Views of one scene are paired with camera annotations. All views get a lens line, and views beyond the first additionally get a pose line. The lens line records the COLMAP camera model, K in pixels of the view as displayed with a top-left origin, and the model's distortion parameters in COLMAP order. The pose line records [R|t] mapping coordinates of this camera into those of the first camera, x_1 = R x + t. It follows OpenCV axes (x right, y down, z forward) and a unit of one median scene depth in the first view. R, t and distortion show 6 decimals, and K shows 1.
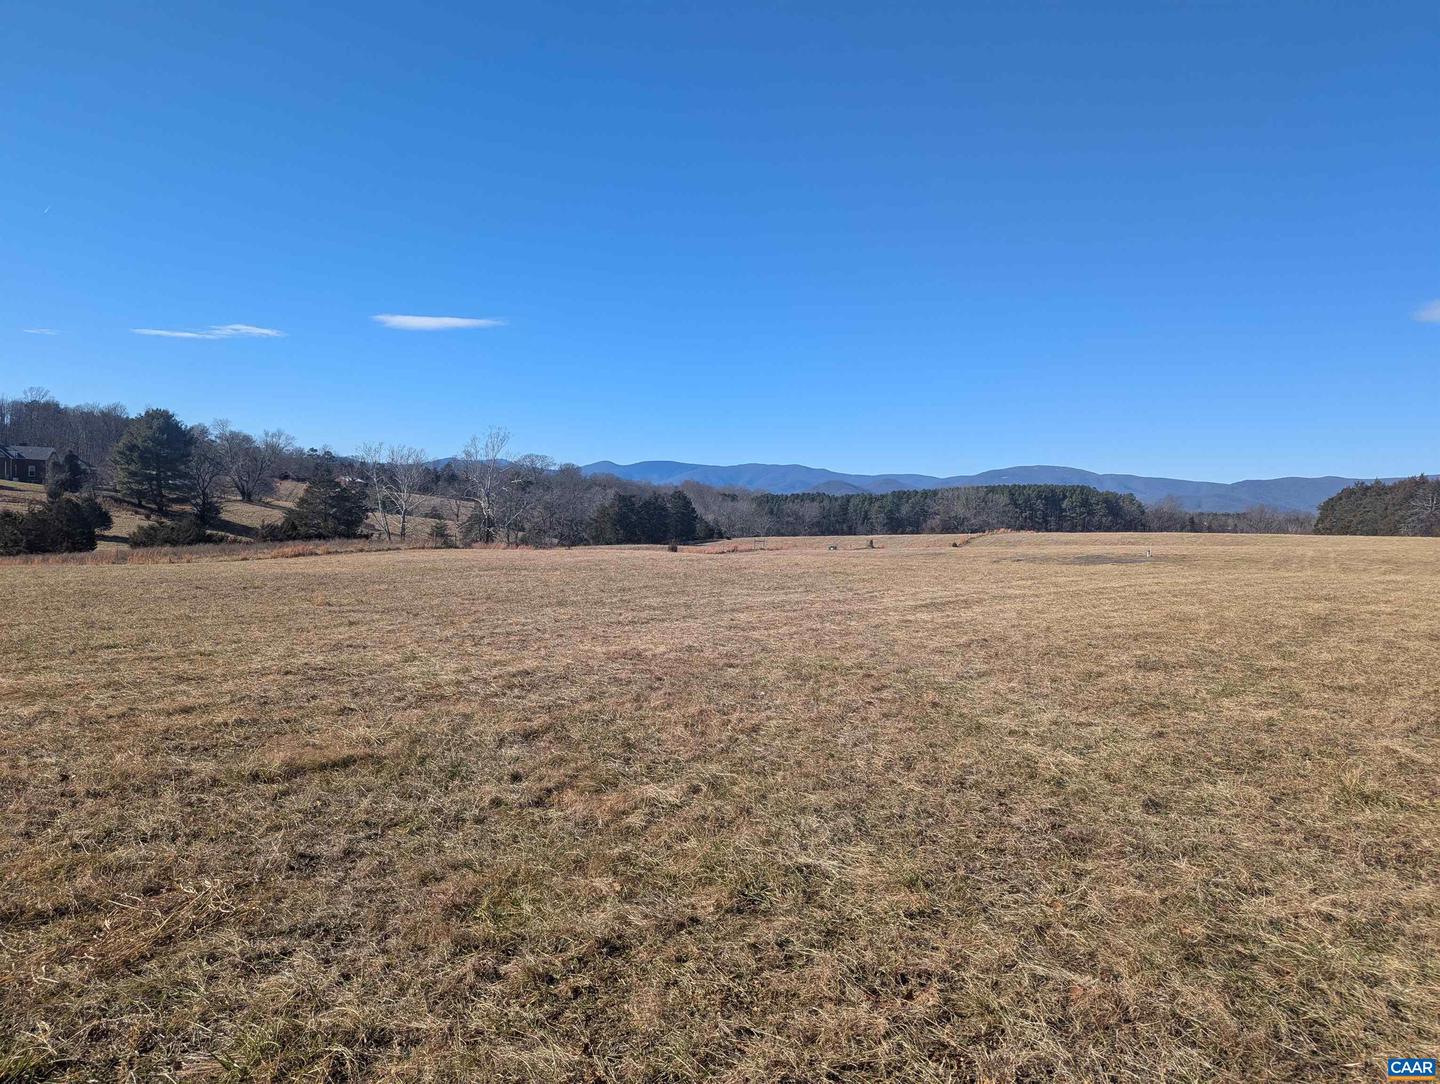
lens RADIAL K [[1008.8, 0, 708.1], [0, 1008.8, 551.6], [0, 0, 1]] dist [0.056564, -0.041365]
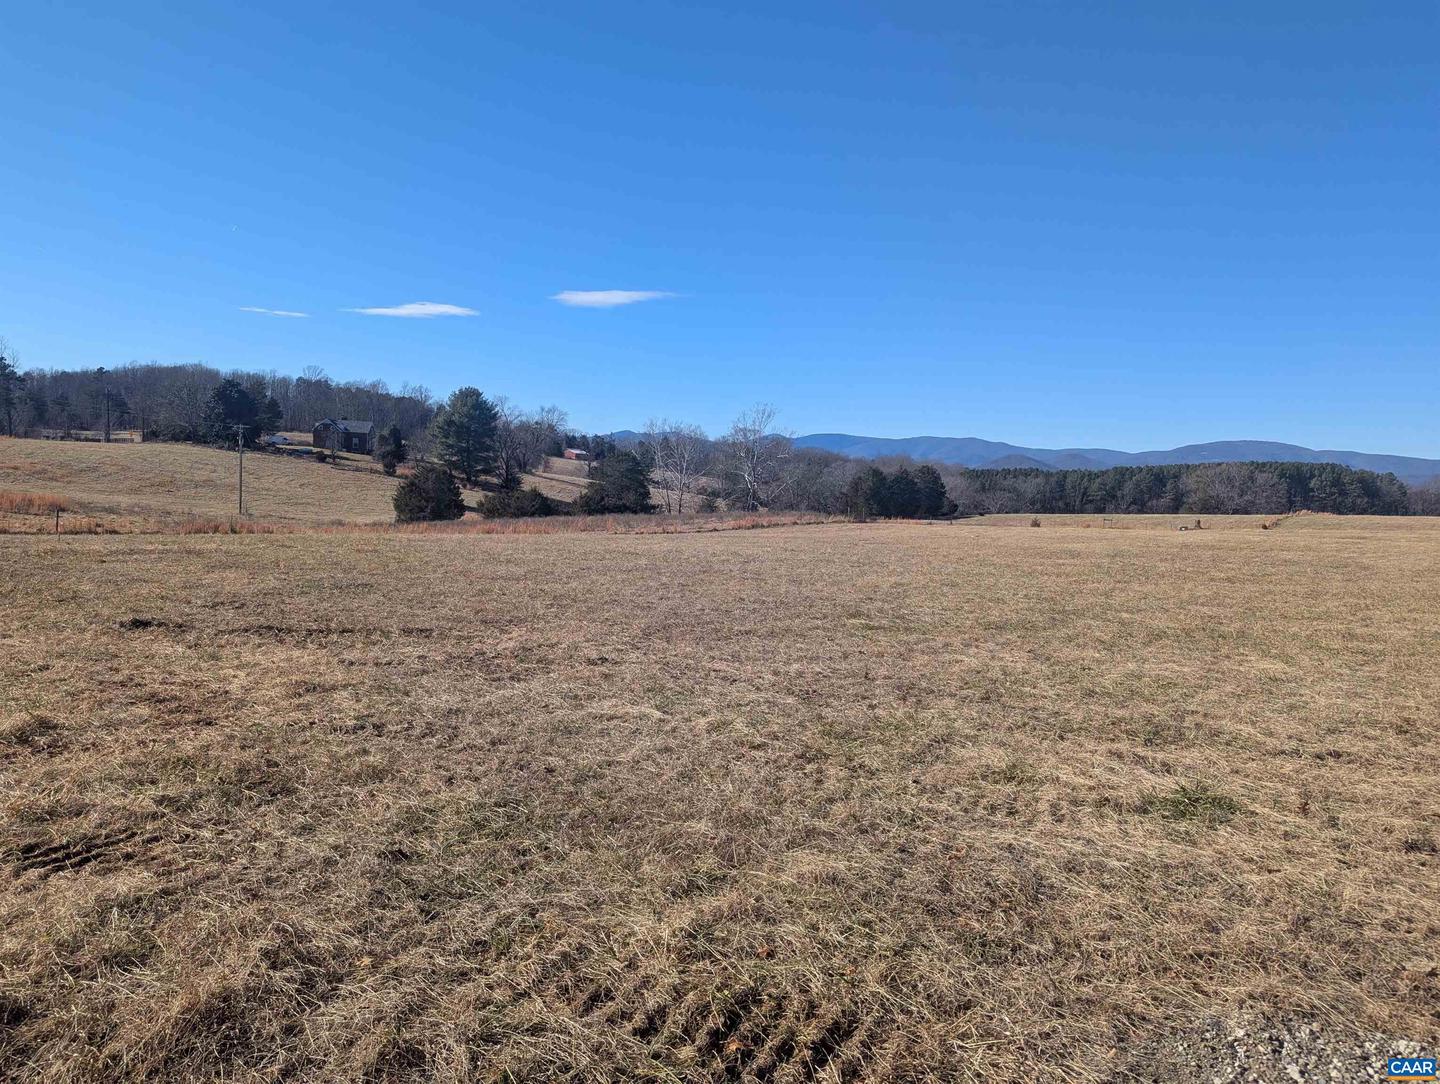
lens RADIAL K [[1008.8, 0, 704.9], [0, 1008.8, 546.0], [0, 0, 1]] dist [0.056564, -0.041365]
pose [[0.985740, 0.023598, -0.166611, -0.052222], [-0.020081, 0.999539, 0.022765, 0.000071], [0.167072, -0.019094, 0.985760, -0.013386]]
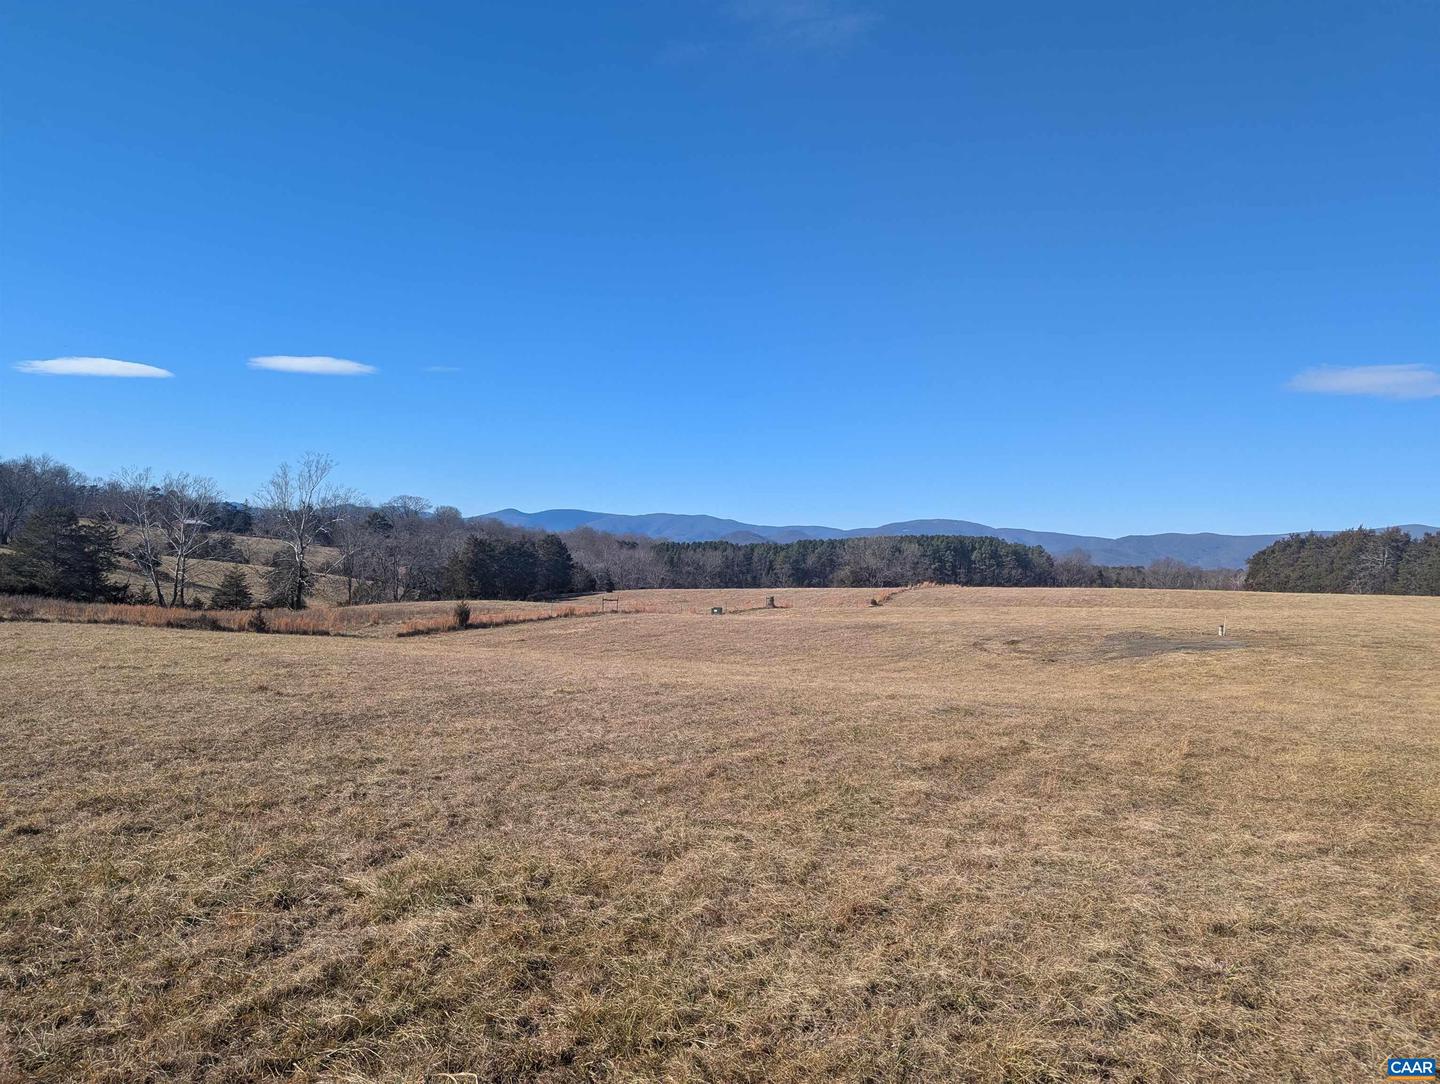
lens RADIAL K [[1008.8, 0, 706.7], [0, 1008.8, 528.5], [0, 0, 1]] dist [0.056564, -0.041365]
pose [[0.995926, 0.010391, 0.089571, 0.016961], [-0.003895, 0.997369, -0.072392, -0.002963], [-0.090087, 0.071748, 0.993346, 0.094280]]
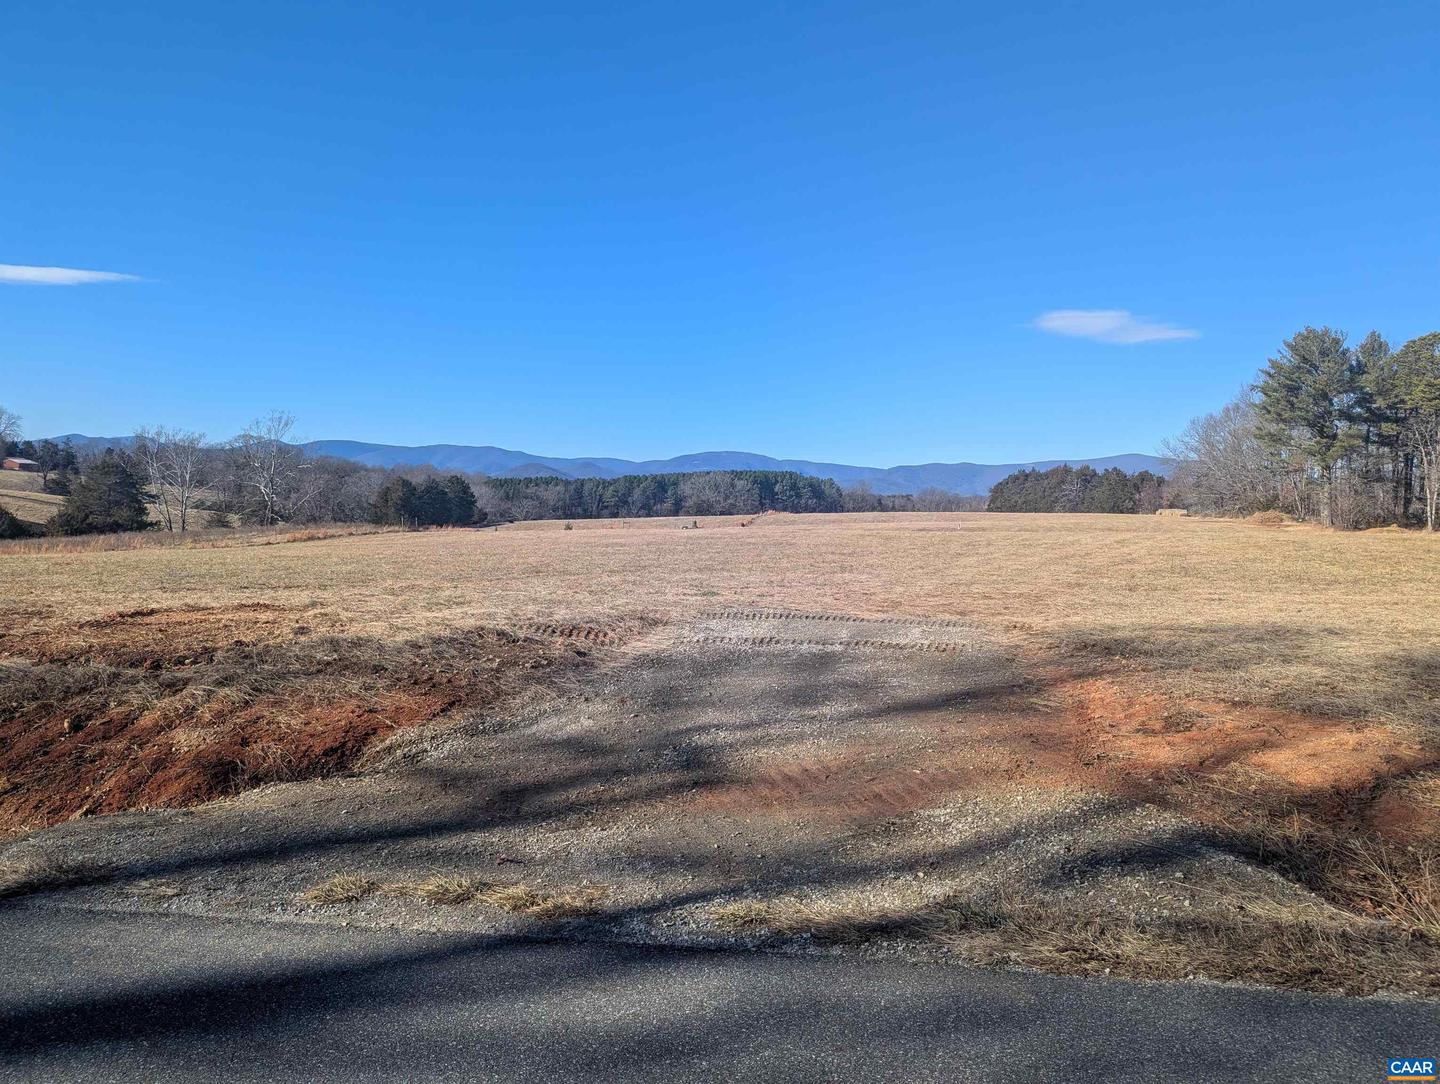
lens RADIAL K [[1008.8, 0, 727.8], [0, 1008.8, 547.5], [0, 0, 1]] dist [0.056564, -0.041365]
pose [[0.950319, -0.021269, 0.310549, -0.059278], [0.017431, 0.999734, 0.015130, 0.000623], [-0.310788, -0.008965, 0.950437, -0.036243]]
